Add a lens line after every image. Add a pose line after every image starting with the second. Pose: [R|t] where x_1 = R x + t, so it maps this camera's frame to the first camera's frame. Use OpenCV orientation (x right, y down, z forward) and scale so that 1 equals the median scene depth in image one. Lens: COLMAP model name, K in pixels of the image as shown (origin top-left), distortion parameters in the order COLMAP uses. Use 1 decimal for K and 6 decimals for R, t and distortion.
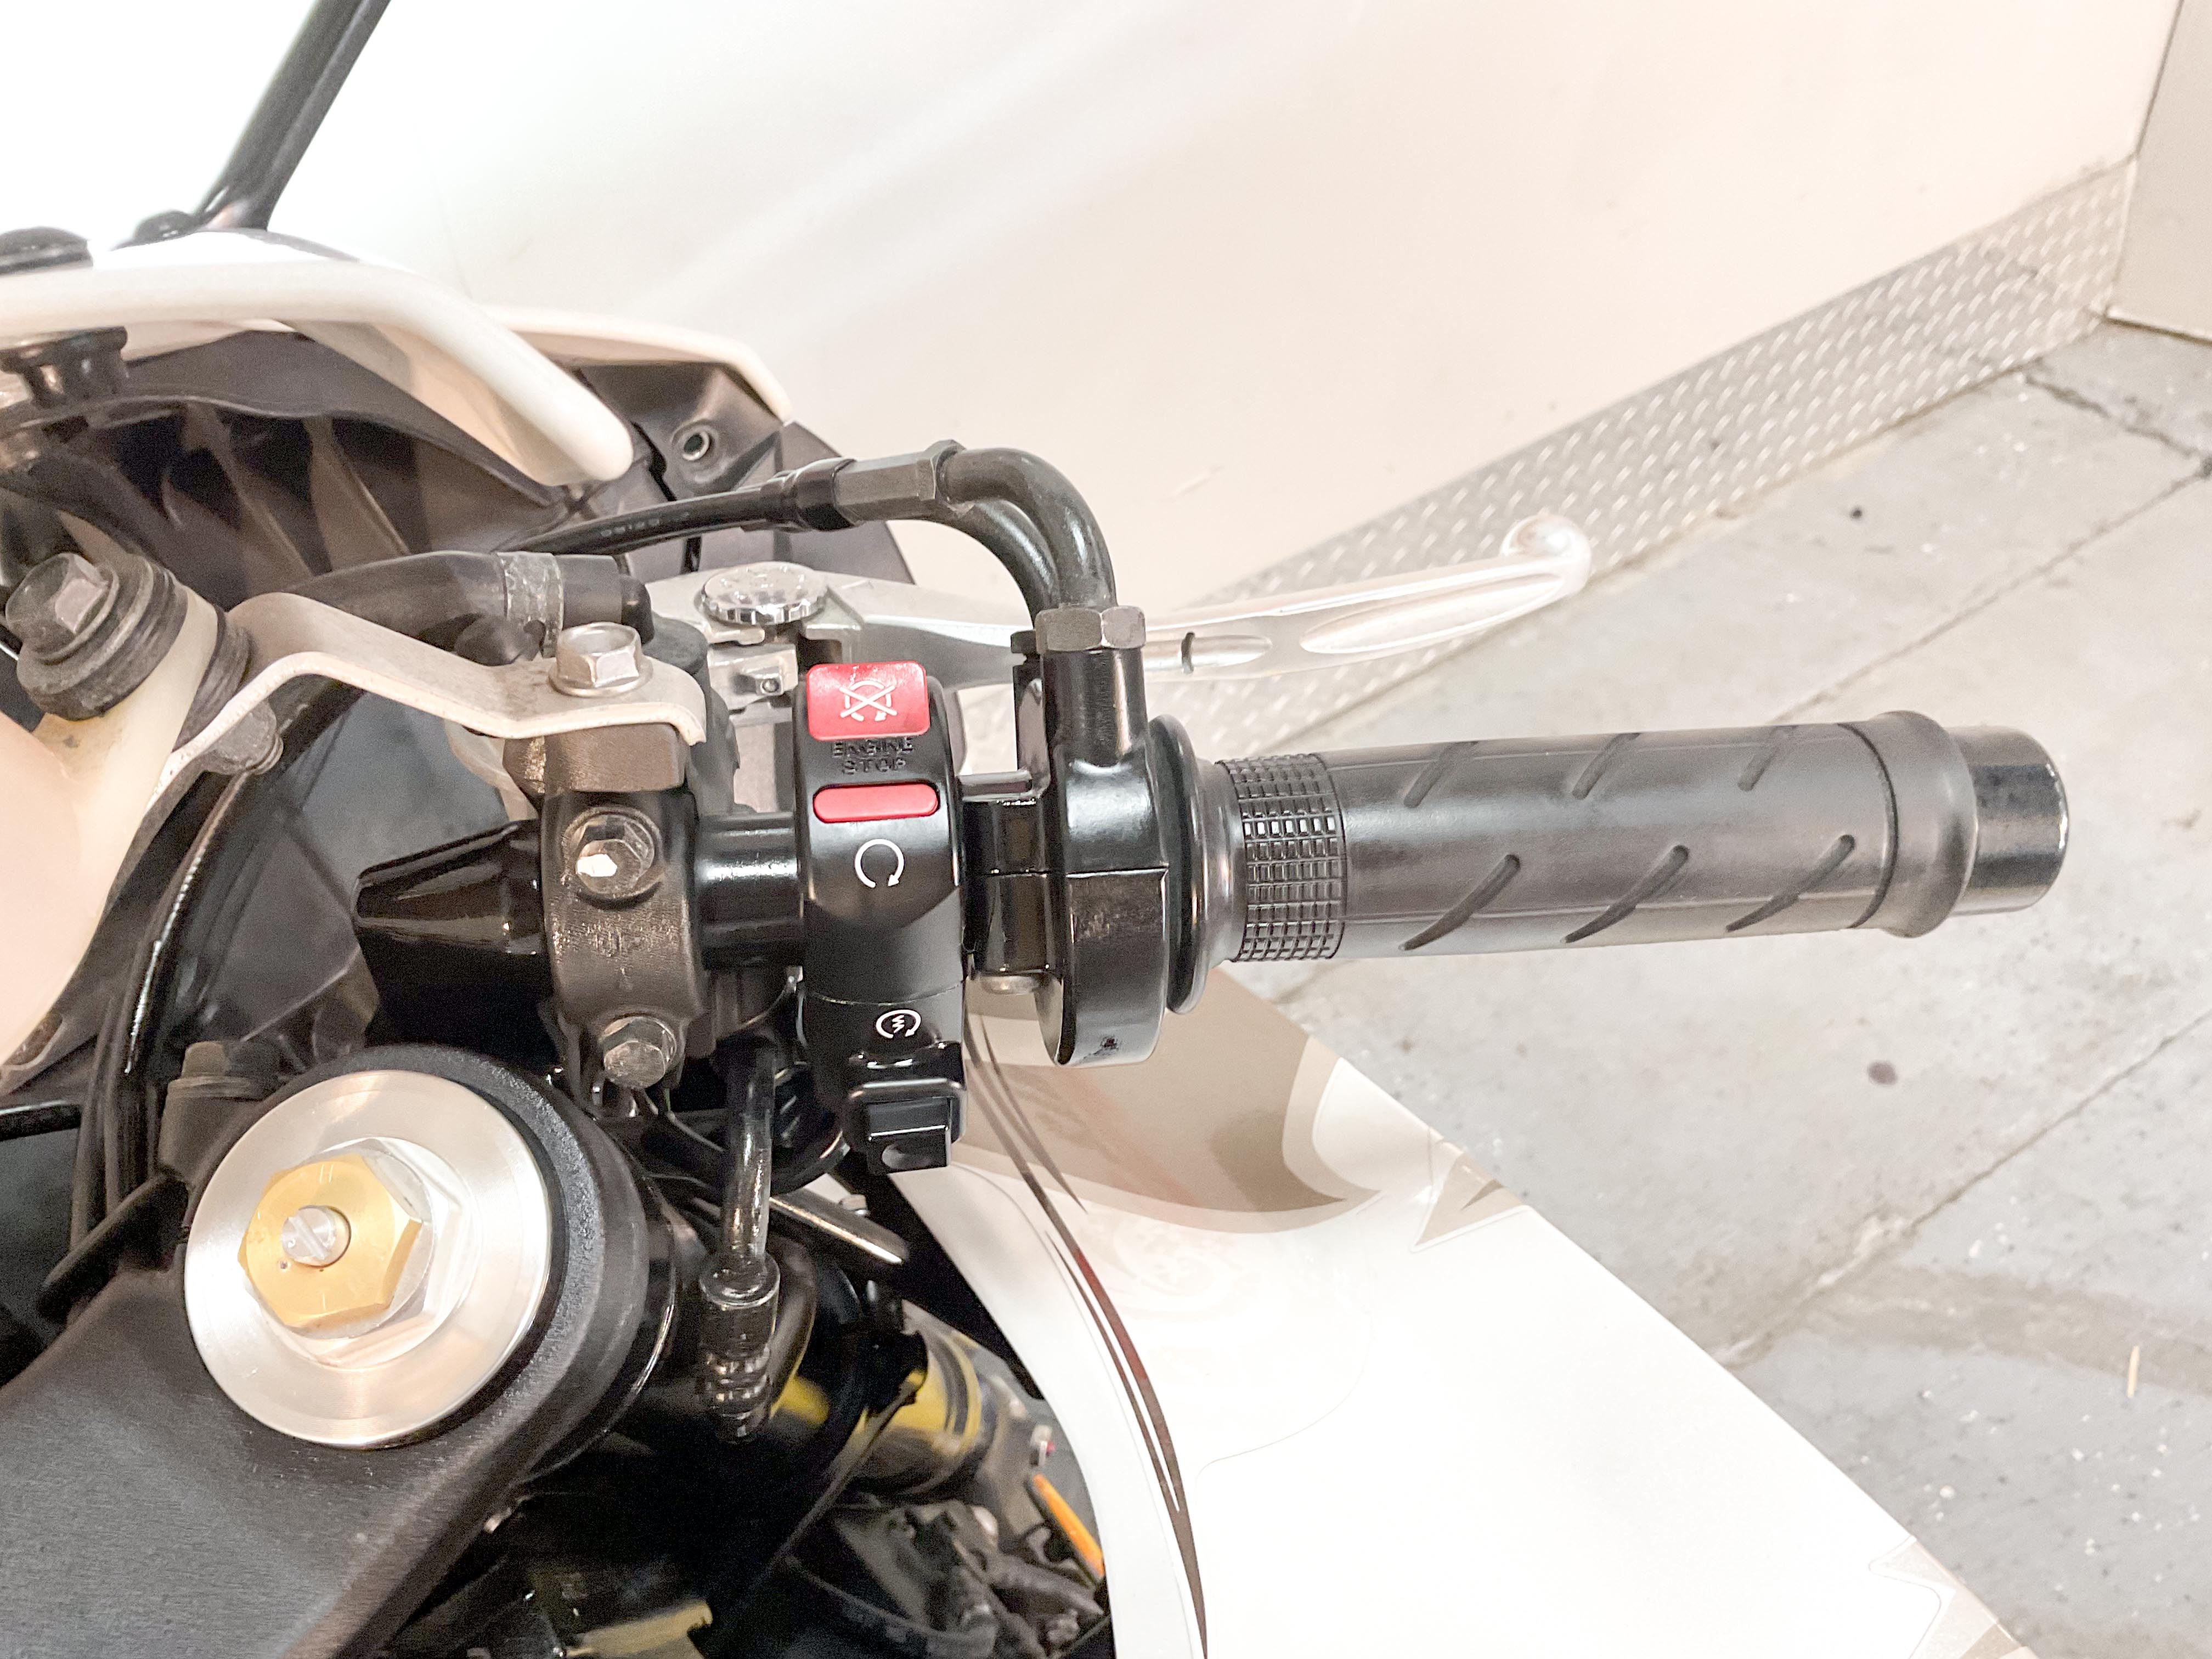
lens RADIAL K [[1883.3, 0, 1107.4], [0, 1883.3, 834.0], [0, 0, 1]] dist [-0.001017, -0.018914]
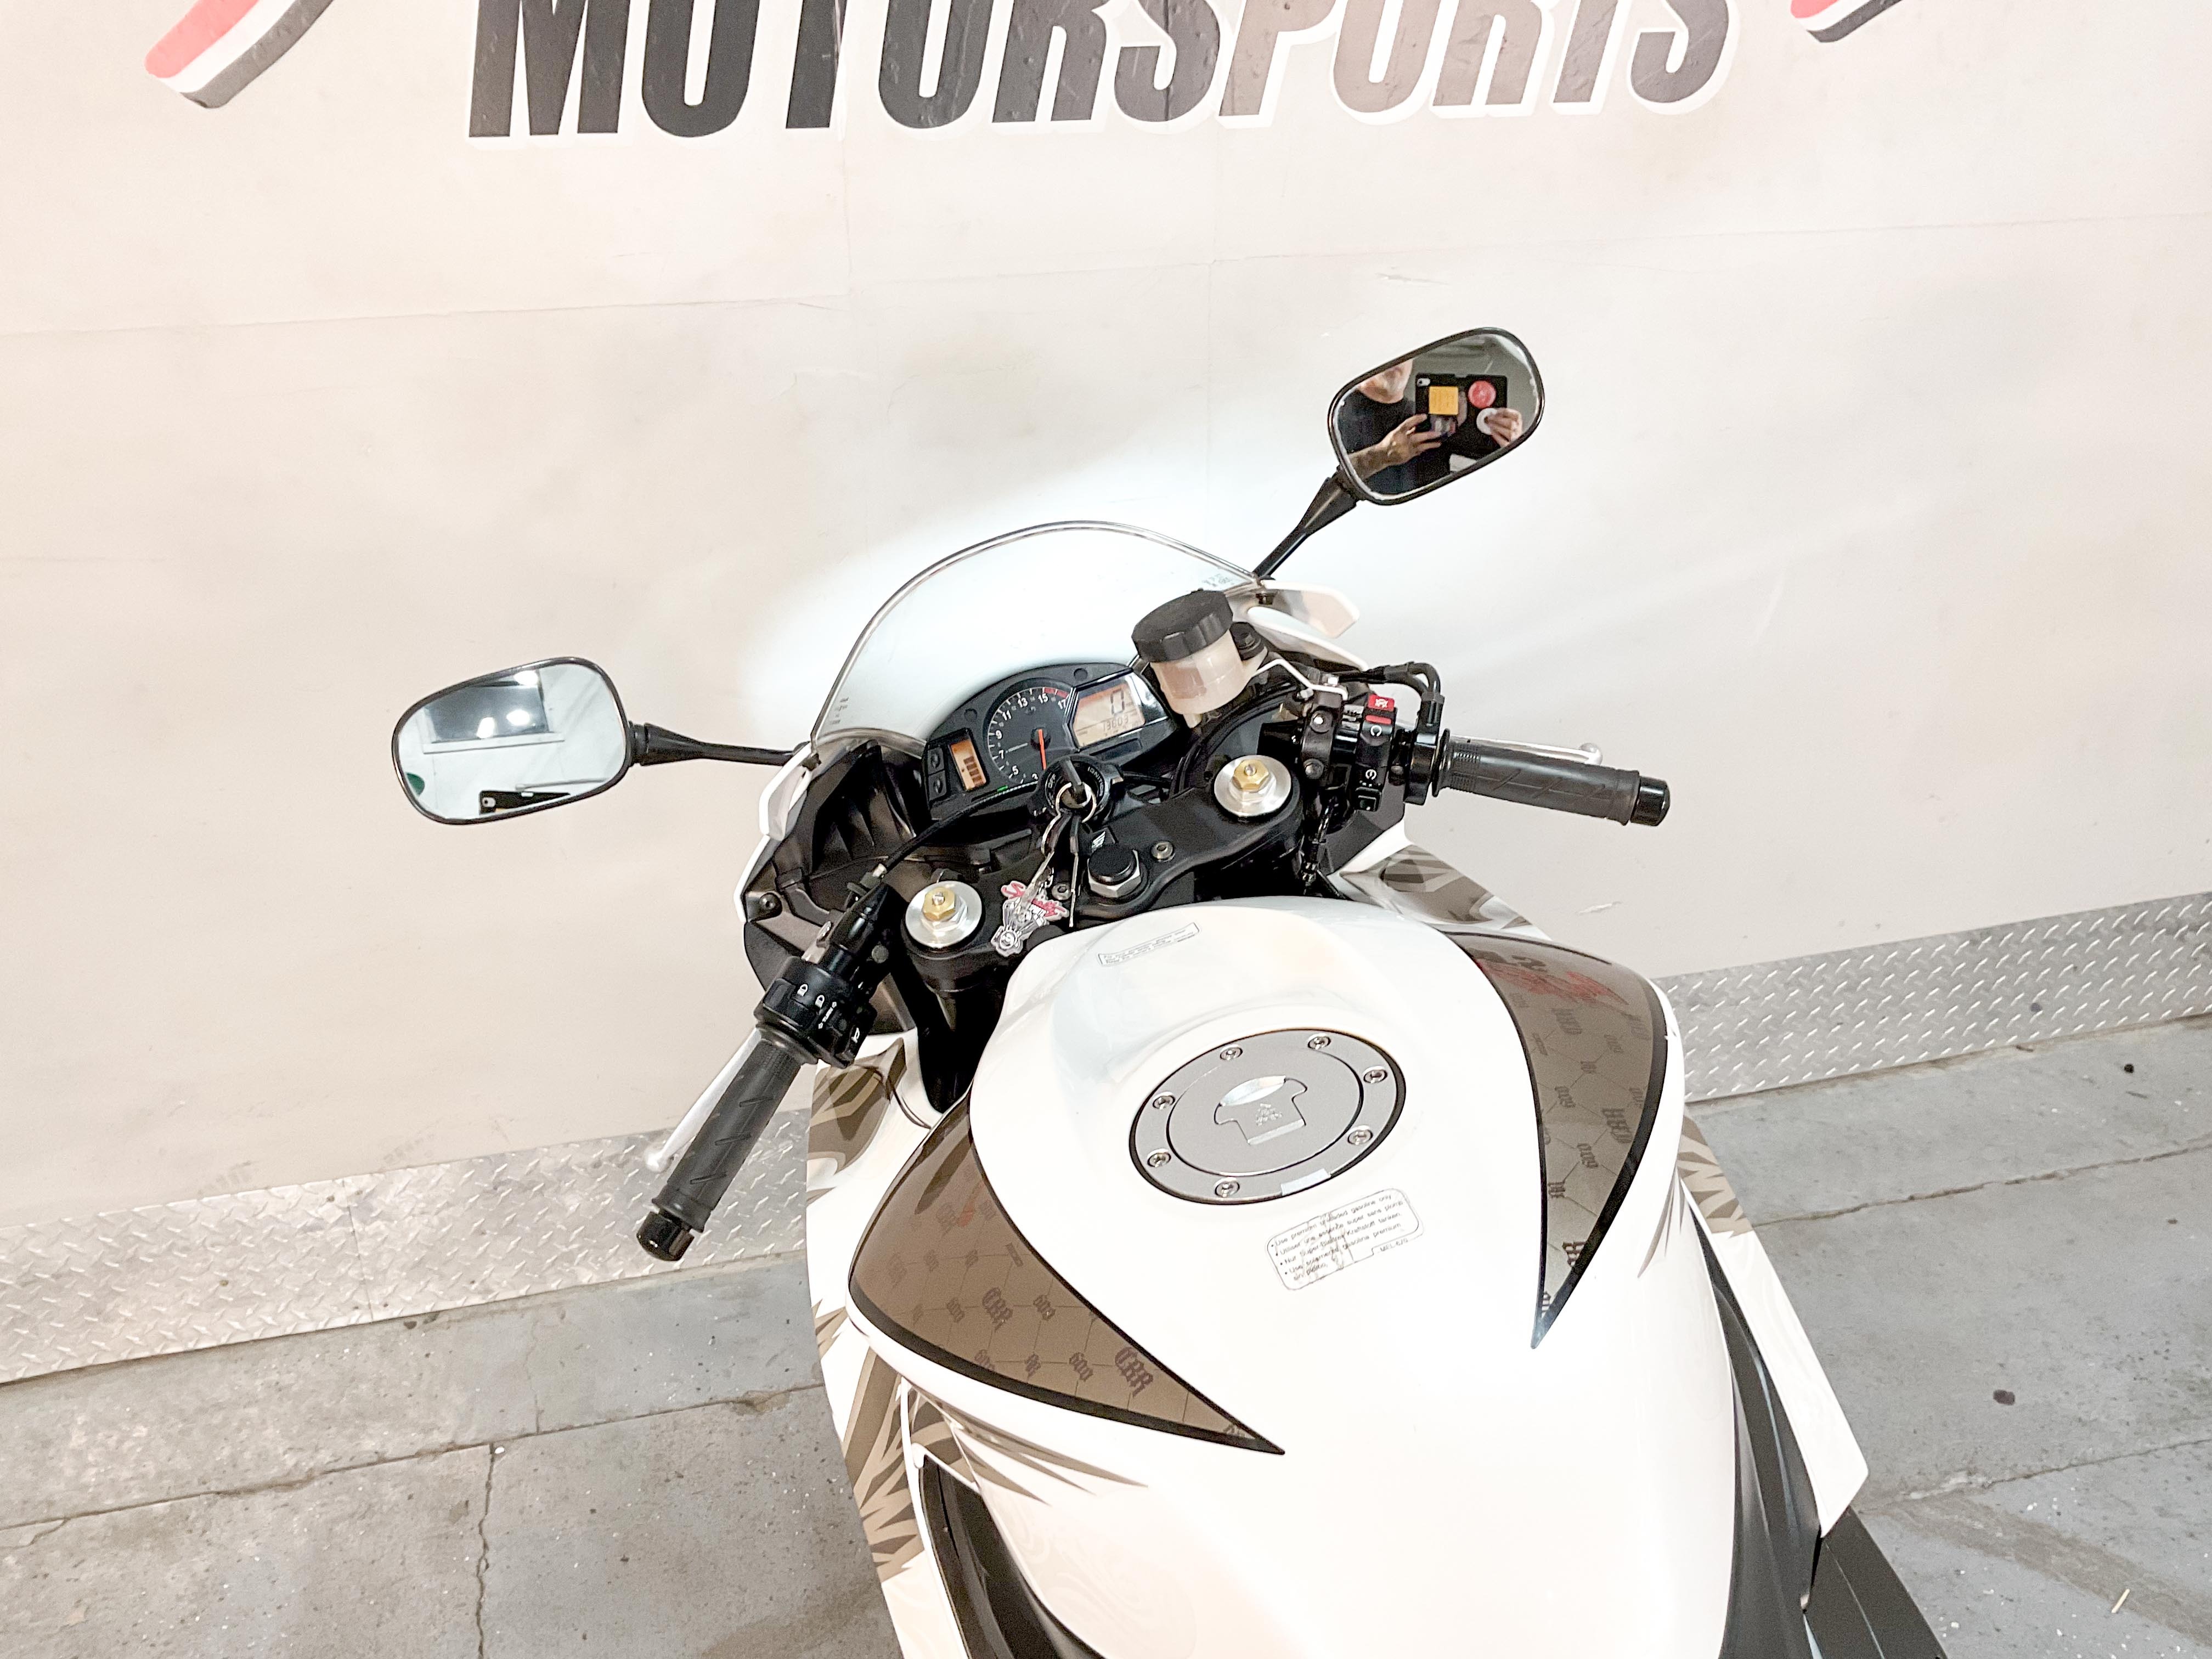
lens RADIAL K [[1868.2, 0, 1096.3], [0, 1868.2, 835.1], [0, 0, 1]] dist [-0.012728, -0.009964]
pose [[0.936324, 0.193074, -0.293291, 0.119635], [-0.268802, 0.931538, -0.244912, 0.292347], [0.225926, 0.308154, 0.924120, -0.629203]]
